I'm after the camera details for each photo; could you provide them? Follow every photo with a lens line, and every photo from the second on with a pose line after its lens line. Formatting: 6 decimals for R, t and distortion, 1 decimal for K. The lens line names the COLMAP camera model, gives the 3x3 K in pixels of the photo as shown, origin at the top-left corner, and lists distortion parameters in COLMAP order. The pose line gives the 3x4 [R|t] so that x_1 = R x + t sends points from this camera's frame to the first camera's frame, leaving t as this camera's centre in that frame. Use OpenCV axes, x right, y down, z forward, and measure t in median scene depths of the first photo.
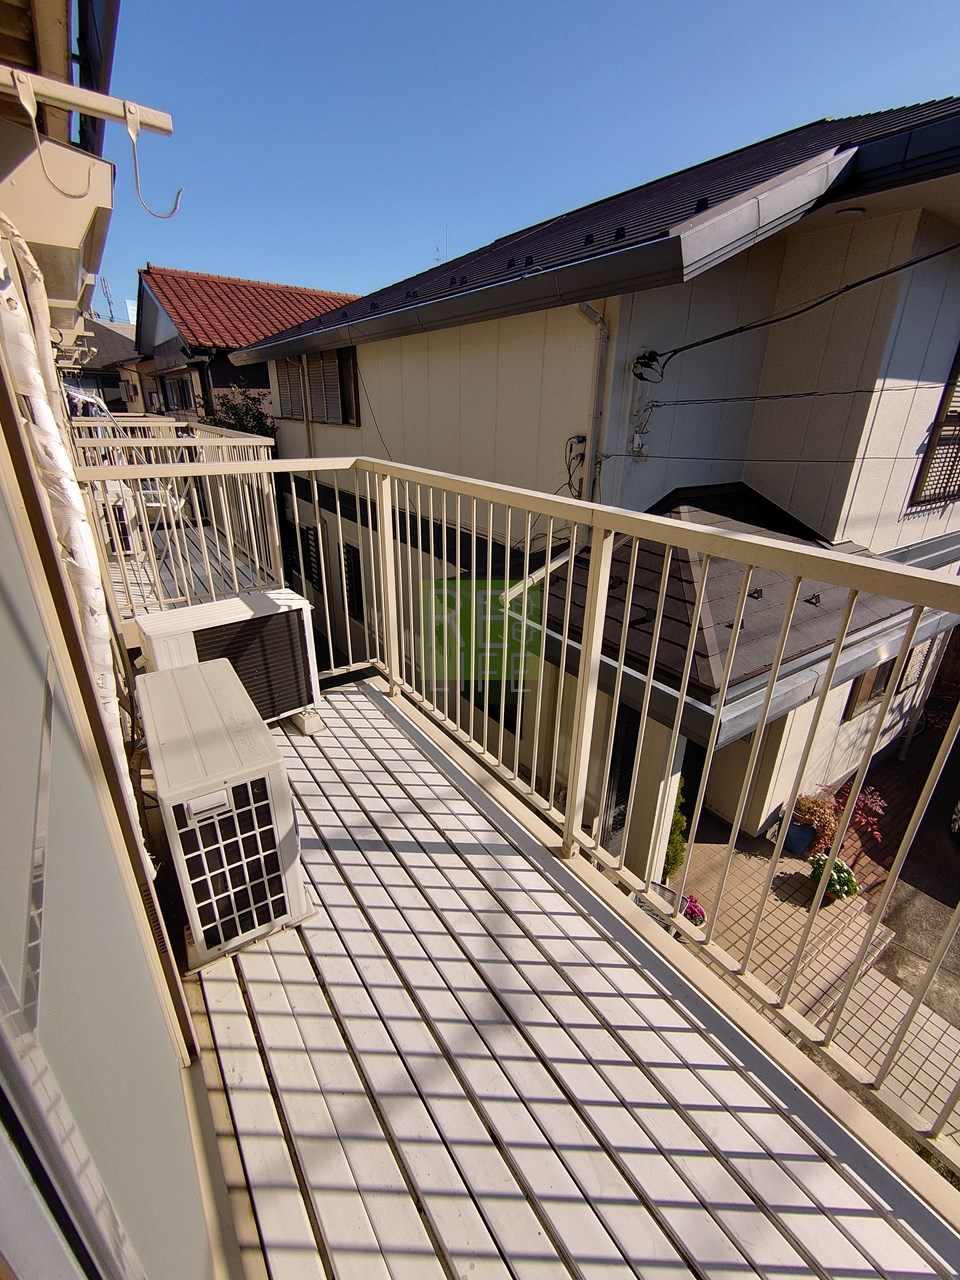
lens RADIAL K [[557.2, 0, 479.1], [0, 557.2, 642.6], [0, 0, 1]] dist [0.000143, 0.000057]
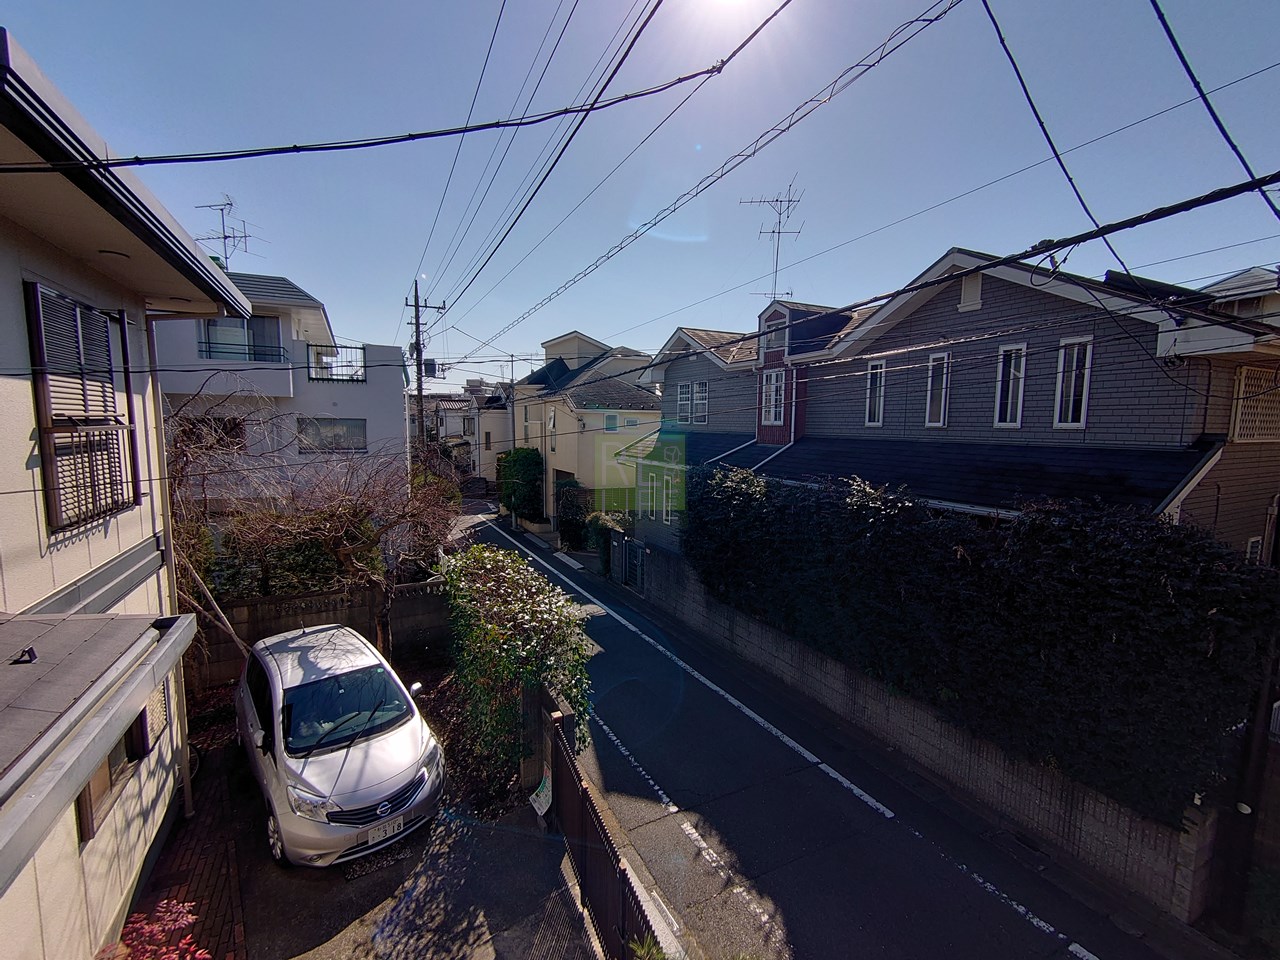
lens RADIAL K [[557.2, 0, 641.1], [0, 557.2, 480.5], [0, 0, 1]] dist [0.000143, 0.000057]
pose [[0.130061, -0.110790, 0.985297, 0.151375], [0.381598, 0.922785, 0.053390, -0.050317], [-0.915133, 0.369043, 0.162295, 0.135474]]
